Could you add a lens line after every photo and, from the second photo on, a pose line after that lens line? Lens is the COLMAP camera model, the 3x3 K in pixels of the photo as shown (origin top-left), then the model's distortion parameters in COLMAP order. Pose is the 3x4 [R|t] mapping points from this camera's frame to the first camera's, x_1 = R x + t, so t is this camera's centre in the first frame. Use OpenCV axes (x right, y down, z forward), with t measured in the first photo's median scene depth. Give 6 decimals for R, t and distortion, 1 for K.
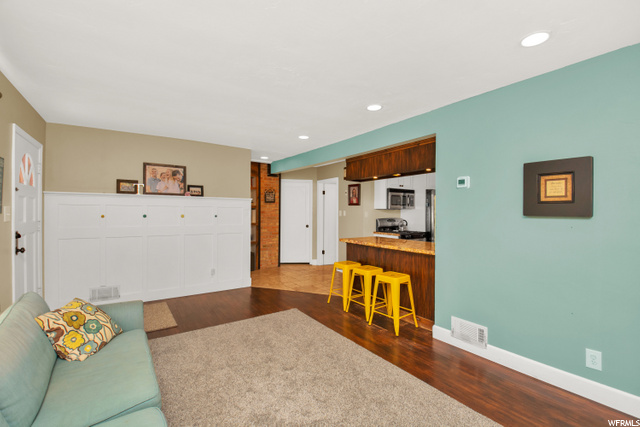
lens RADIAL K [[280.1, 0, 315.0], [0, 280.1, 210.4], [0, 0, 1]] dist [0.001715, -0.021880]
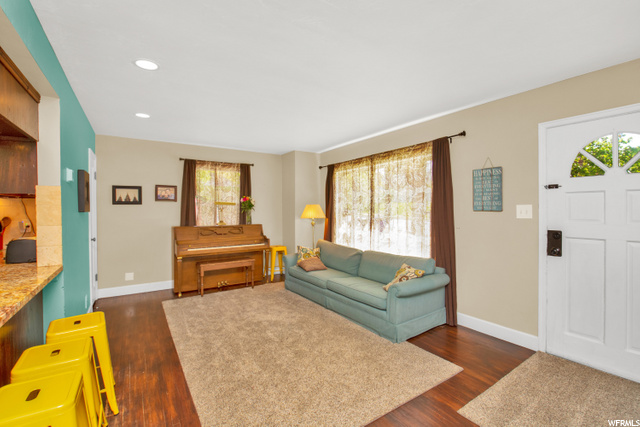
lens RADIAL K [[286.4, 0, 320.0], [0, 286.4, 213.5], [0, 0, 1]] dist [0.021985, -0.024122]
pose [[-0.999988, -0.001986, 0.004396, -0.174425], [-0.001929, 0.999912, 0.013102, 0.003251], [-0.004421, 0.013094, -0.999904, 1.251002]]
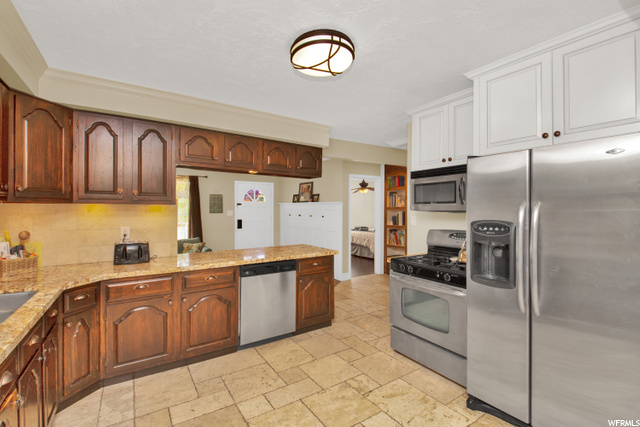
lens RADIAL K [[286.4, 0, 320.0], [0, 286.4, 213.5], [0, 0, 1]] dist [0.021985, -0.024122]
pose [[0.005388, 0.006118, -0.999967, 1.096817], [0.000911, 0.999981, 0.006123, -0.001561], [0.999985, -0.000944, 0.005383, 1.110327]]
